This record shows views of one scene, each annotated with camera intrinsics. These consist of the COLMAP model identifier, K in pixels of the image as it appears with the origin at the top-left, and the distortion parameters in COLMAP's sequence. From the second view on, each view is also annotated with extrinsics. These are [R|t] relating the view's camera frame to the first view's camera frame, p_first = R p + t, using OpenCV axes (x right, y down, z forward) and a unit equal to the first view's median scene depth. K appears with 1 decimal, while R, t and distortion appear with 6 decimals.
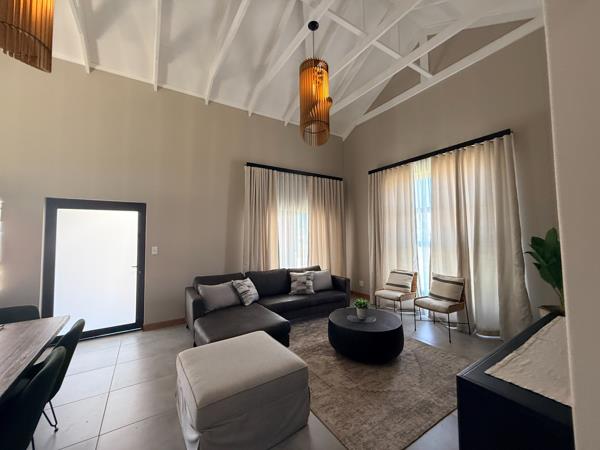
lens RADIAL K [[241.0, 0, 297.6], [0, 241.0, 225.4], [0, 0, 1]] dist [0.000643, 0.000082]
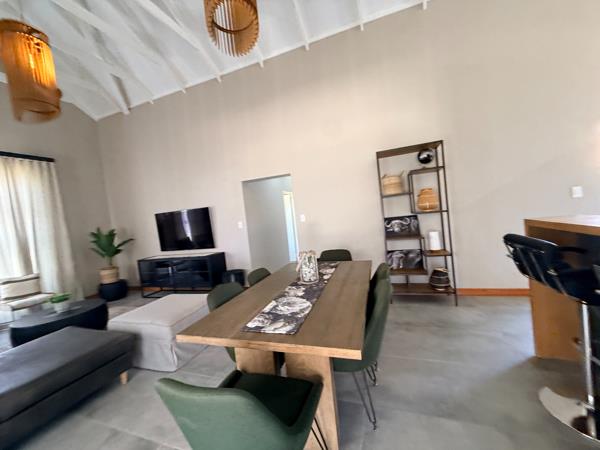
lens RADIAL K [[241.0, 0, 297.6], [0, 241.0, 225.4], [0, 0, 1]] dist [0.000643, 0.000082]
pose [[-0.608931, 0.035039, 0.792449, -0.874067], [0.074620, 0.997124, 0.013251, 0.059803], [-0.789705, 0.067202, -0.609795, 0.615999]]
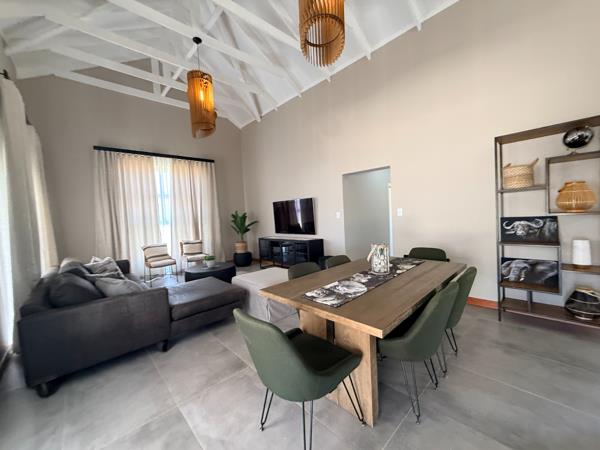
lens RADIAL K [[241.0, 0, 297.6], [0, 241.0, 225.4], [0, 0, 1]] dist [0.000643, 0.000082]
pose [[-0.186083, -0.026156, 0.982186, -0.967140], [0.008063, 0.999571, 0.028146, 0.066830], [-0.982501, 0.013157, -0.185793, 0.566682]]
